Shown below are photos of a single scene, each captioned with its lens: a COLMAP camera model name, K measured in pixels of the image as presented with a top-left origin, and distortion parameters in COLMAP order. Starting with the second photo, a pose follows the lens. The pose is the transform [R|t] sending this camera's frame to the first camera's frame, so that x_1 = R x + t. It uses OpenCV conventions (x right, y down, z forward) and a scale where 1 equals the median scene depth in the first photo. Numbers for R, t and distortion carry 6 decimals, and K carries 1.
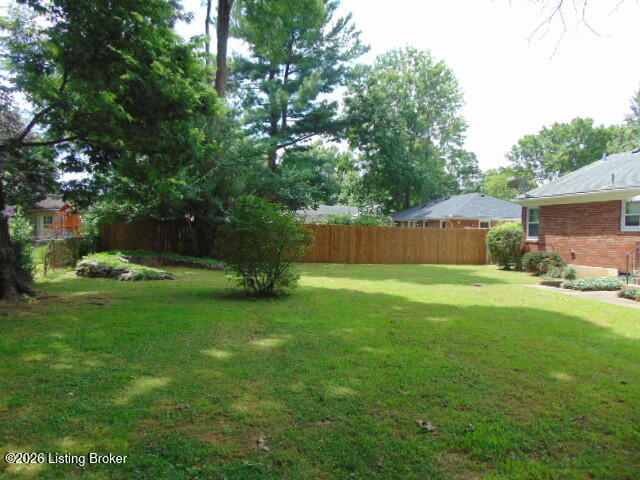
lens RADIAL K [[465.1, 0, 320.0], [0, 465.1, 240.0], [0, 0, 1]] dist [0.015199, 0.005783]
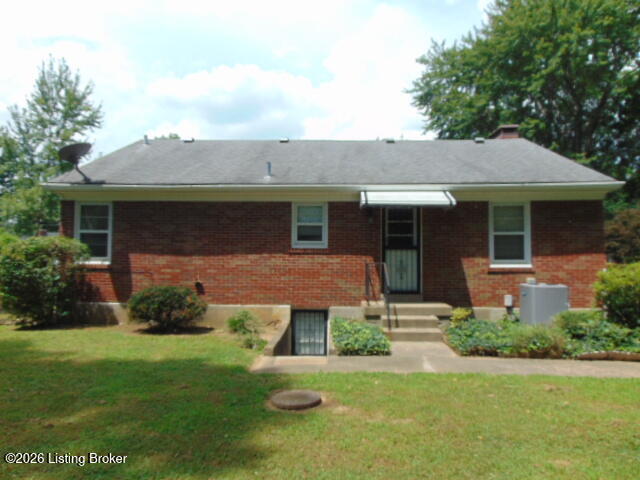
lens RADIAL K [[465.1, 0, 320.0], [0, 465.1, 240.0], [0, 0, 1]] dist [0.015199, 0.005783]
pose [[0.227793, 0.015720, 0.973583, -0.004383], [0.015095, 0.999692, -0.019673, -0.013569], [-0.973593, 0.019178, 0.227485, 0.667056]]
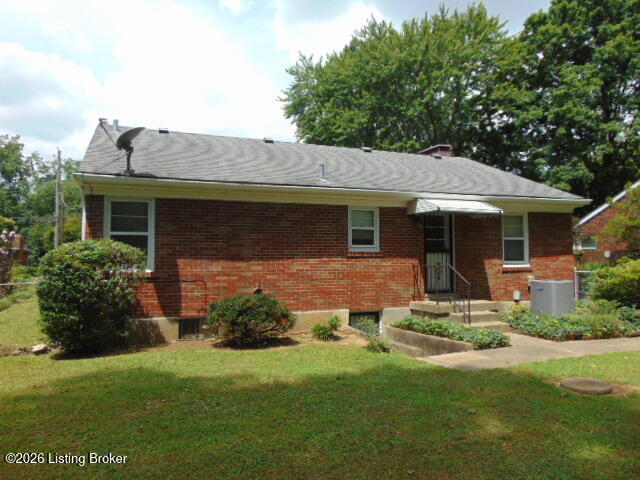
lens RADIAL K [[465.1, 0, 320.0], [0, 465.1, 240.0], [0, 0, 1]] dist [0.015199, 0.005783]
pose [[-0.184944, 0.025092, 0.982429, -0.011762], [0.020764, 0.999551, -0.021620, -0.018382], [-0.982530, 0.016401, -0.185382, 0.963782]]
